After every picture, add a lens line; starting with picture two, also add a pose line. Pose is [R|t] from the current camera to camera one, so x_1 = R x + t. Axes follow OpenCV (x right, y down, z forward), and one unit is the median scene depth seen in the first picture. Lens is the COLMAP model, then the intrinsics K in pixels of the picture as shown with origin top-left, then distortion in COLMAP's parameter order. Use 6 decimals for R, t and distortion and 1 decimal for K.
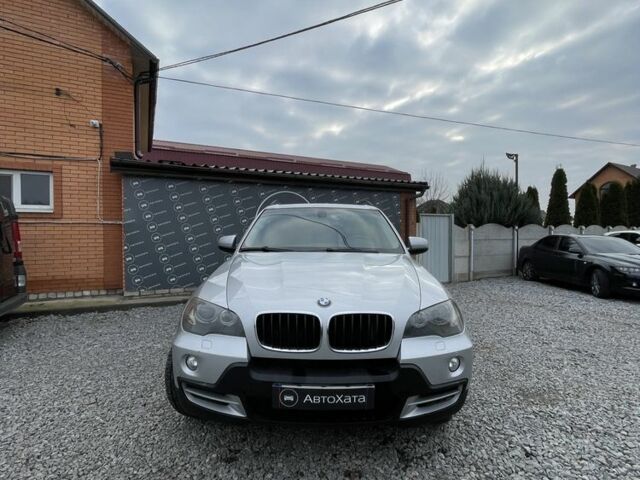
lens RADIAL K [[362.7, 0, 320.0], [0, 362.7, 240.0], [0, 0, 1]] dist [-0.001733, 0.000727]
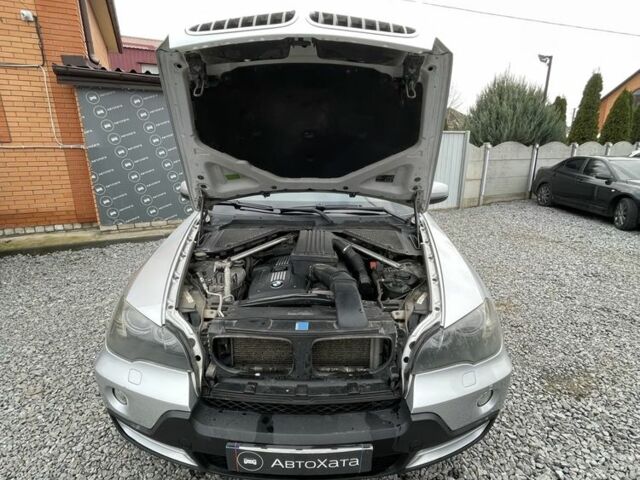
lens RADIAL K [[356.2, 0, 322.4], [0, 356.2, 242.0], [0, 0, 1]] dist [-0.001643, 0.003446]
pose [[0.999999, 0.000131, -0.001558, 0.016248], [0.000271, 0.966954, 0.254951, -0.044873], [0.001539, -0.254951, 0.966953, 0.130551]]
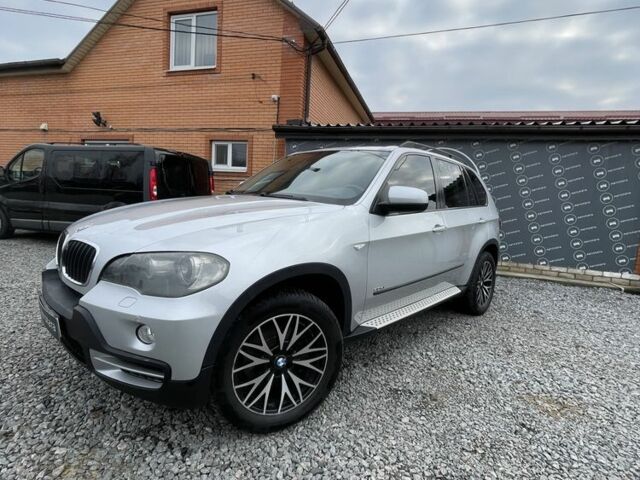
lens RADIAL K [[362.7, 0, 320.0], [0, 362.7, 240.0], [0, 0, 1]] dist [-0.001733, 0.000727]
pose [[0.700157, 0.120332, -0.703776, 0.375592], [-0.078745, 0.992697, 0.091392, 0.023252], [0.709634, -0.008570, 0.704519, 0.253444]]
